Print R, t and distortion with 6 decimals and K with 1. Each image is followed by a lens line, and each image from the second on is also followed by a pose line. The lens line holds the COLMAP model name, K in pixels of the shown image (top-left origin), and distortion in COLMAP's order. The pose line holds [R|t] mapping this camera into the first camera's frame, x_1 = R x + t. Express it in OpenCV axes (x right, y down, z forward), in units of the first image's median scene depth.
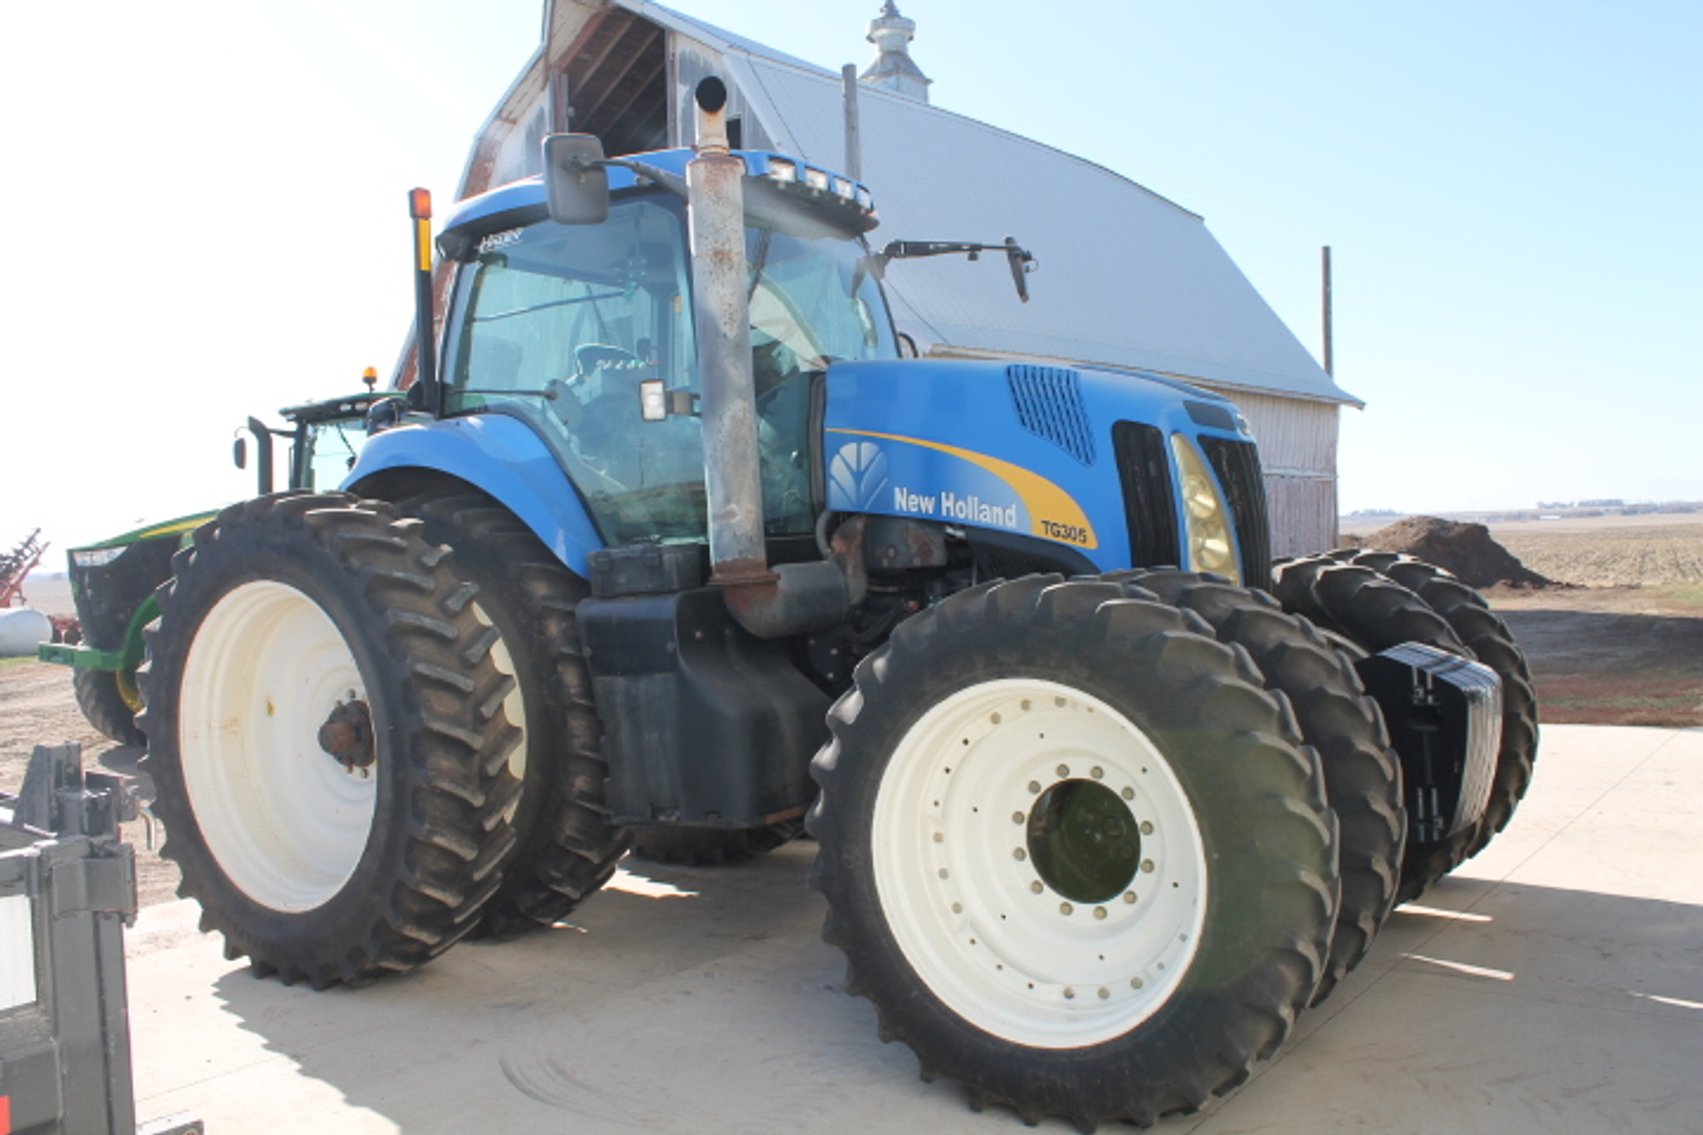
lens RADIAL K [[1431.2, 0, 849.5], [0, 1431.2, 572.9], [0, 0, 1]] dist [-0.146364, 0.117267]
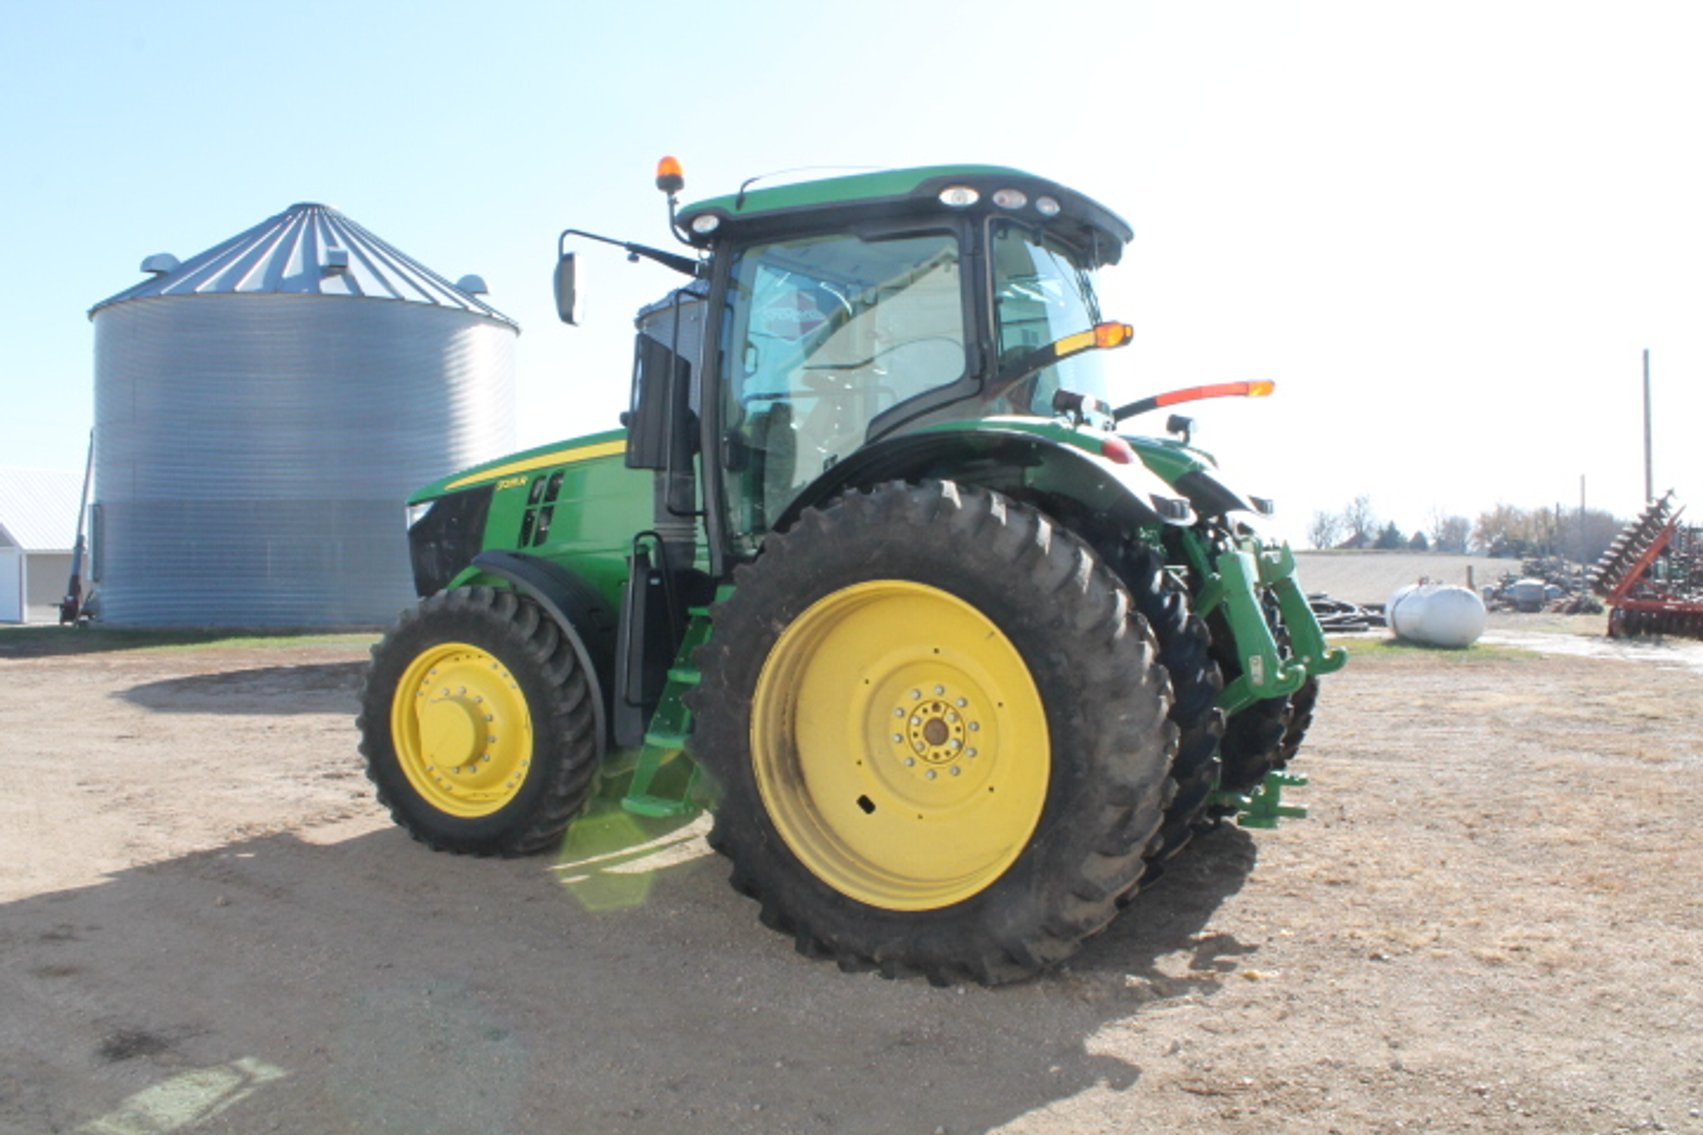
lens RADIAL K [[1431.2, 0, 848.5], [0, 1431.2, 558.3], [0, 0, 1]] dist [-0.146364, 0.117267]
pose [[0.249458, 0.043765, -0.967396, 0.183374], [-0.029524, 0.998858, 0.037575, -0.022053], [0.967935, 0.019188, 0.250465, 0.940140]]
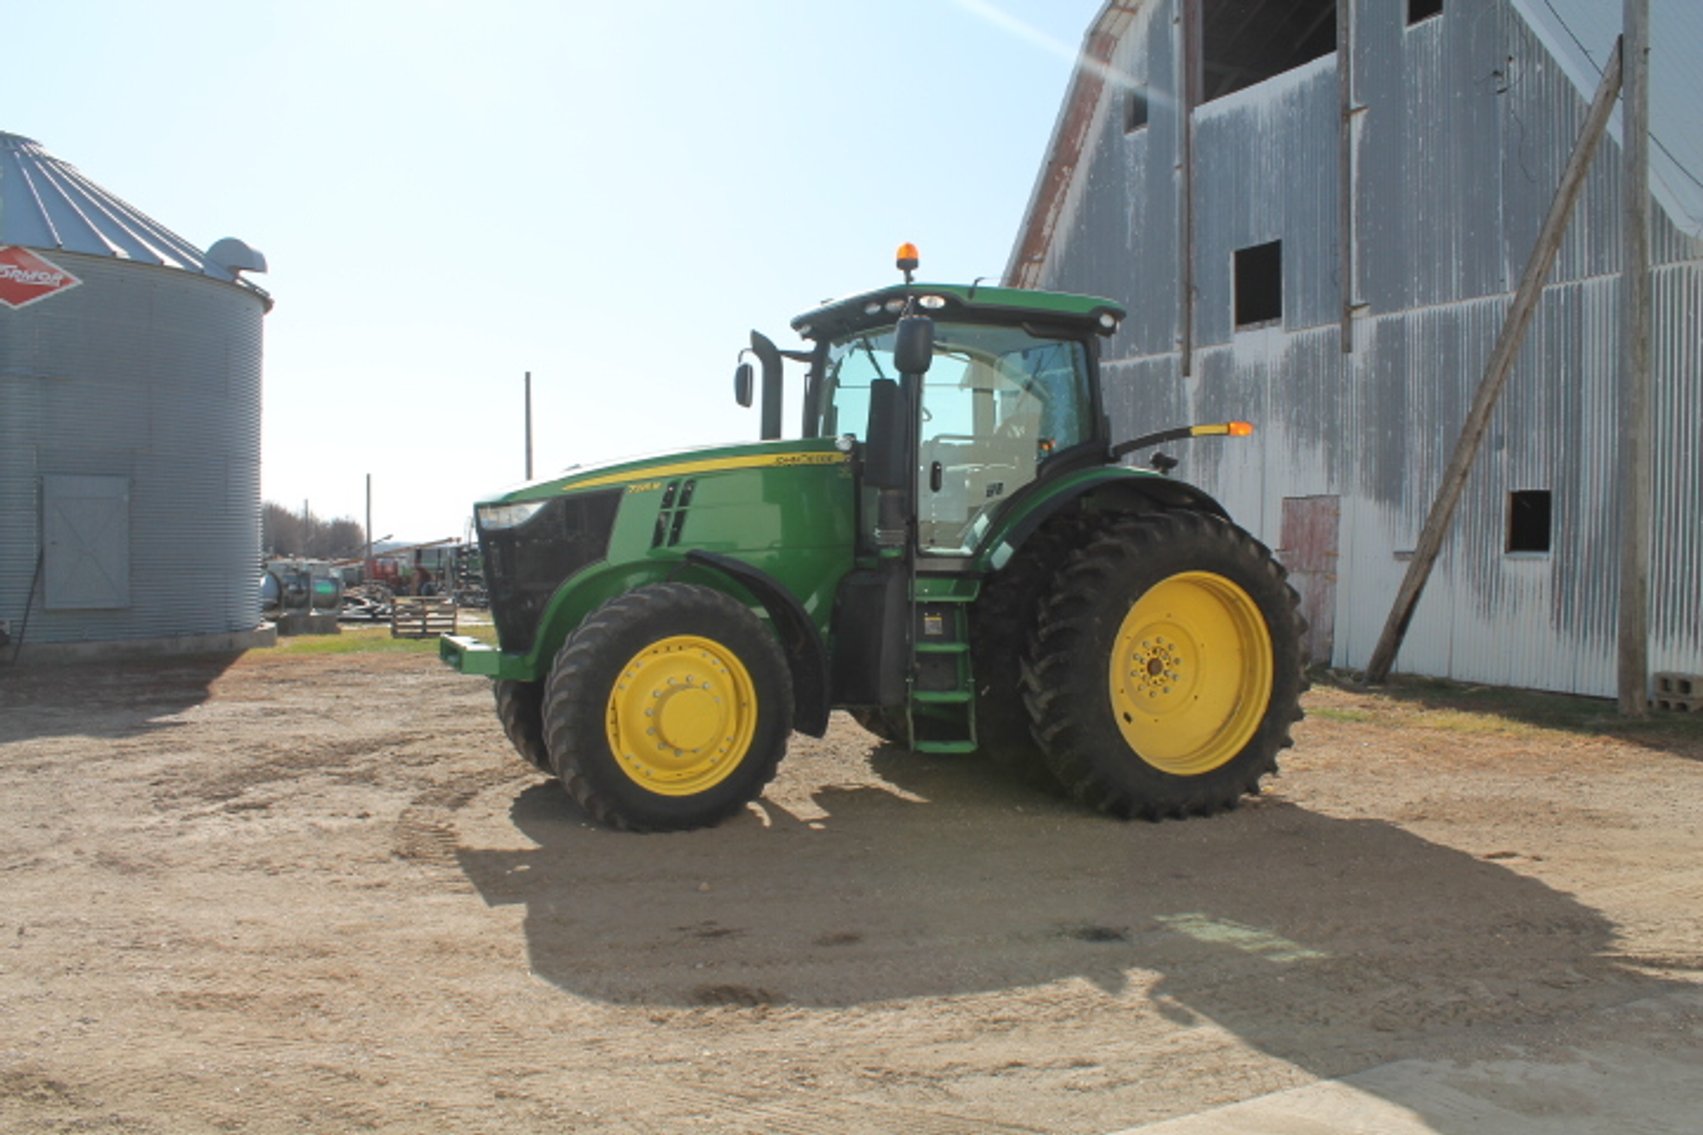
lens RADIAL K [[1431.2, 0, 863.8], [0, 1431.2, 570.4], [0, 0, 1]] dist [-0.146364, 0.117267]
pose [[0.916832, 0.050460, -0.396072, -0.089572], [-0.048966, 0.998704, 0.013890, -0.002746], [0.396260, 0.006660, 0.918114, 0.384733]]
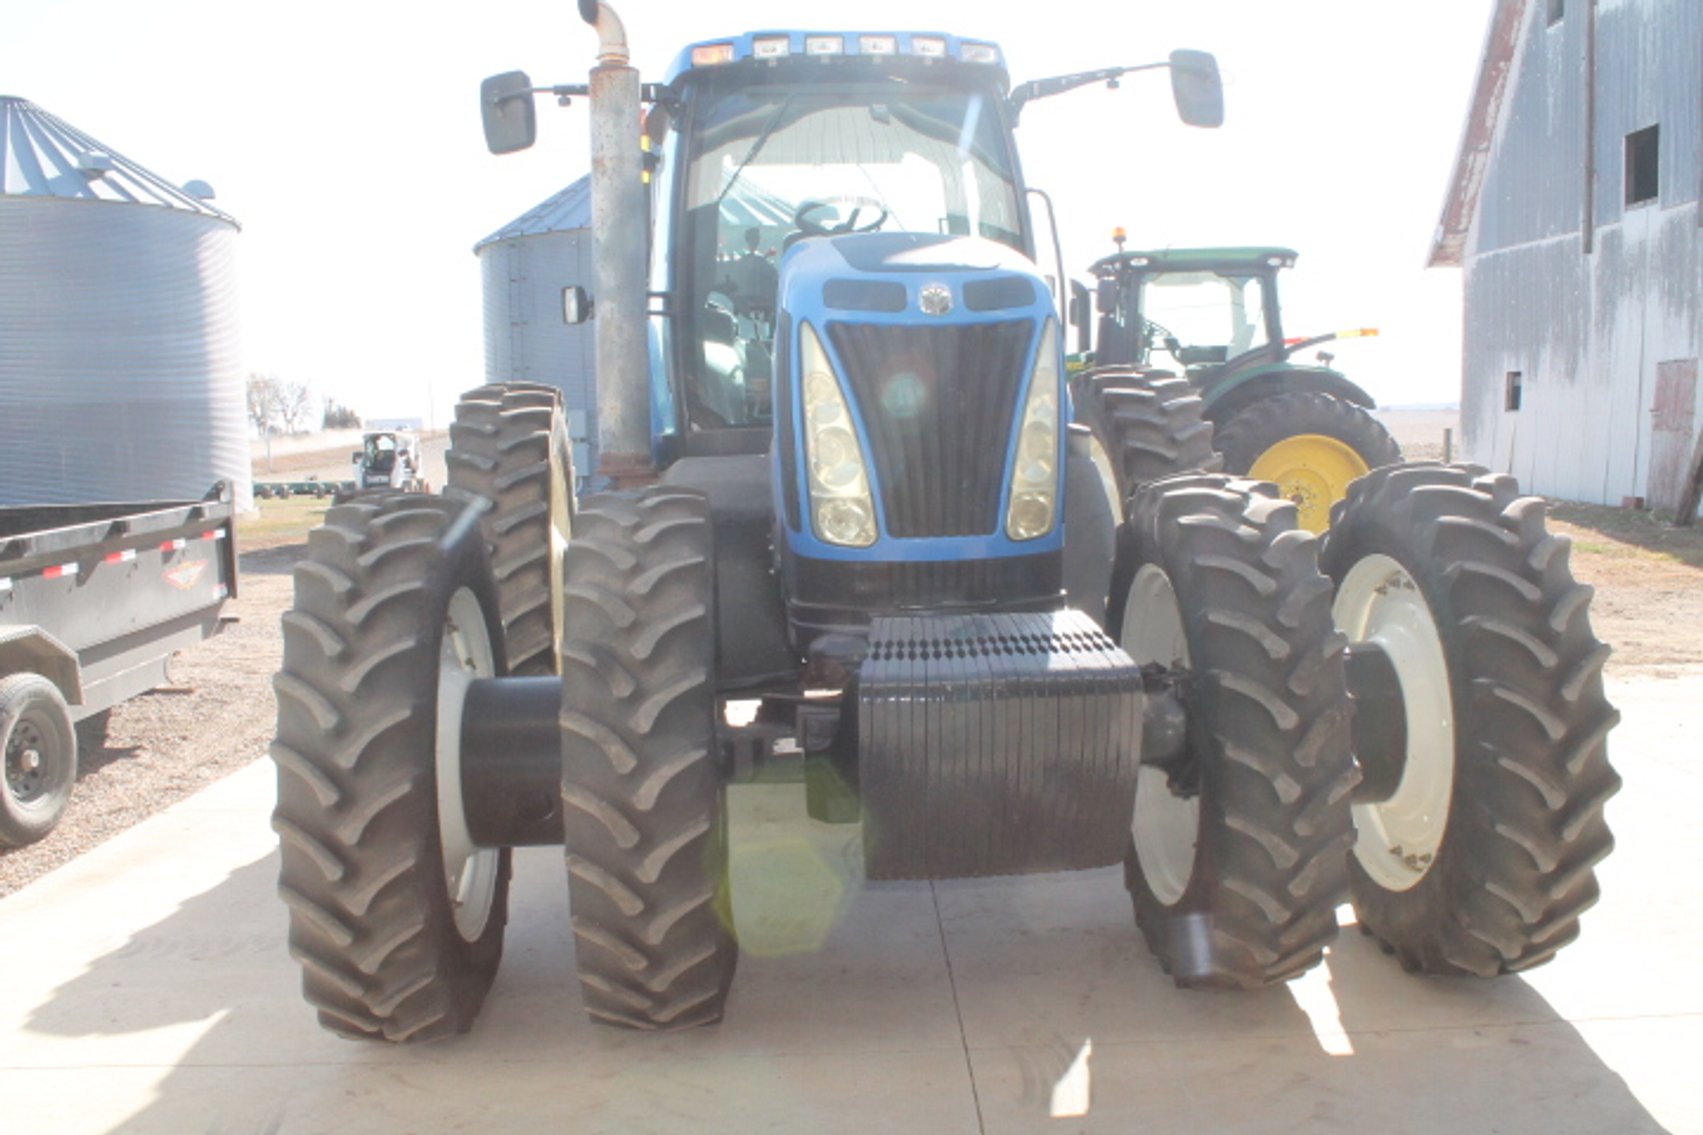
lens RADIAL K [[1431.2, 0, 859.7], [0, 1431.2, 572.8], [0, 0, 1]] dist [-0.146364, 0.117267]
pose [[0.637893, 0.102268, -0.763304, 0.346105], [-0.011689, 0.992315, 0.123182, -0.021955], [0.770036, -0.069654, 0.634187, 0.190670]]
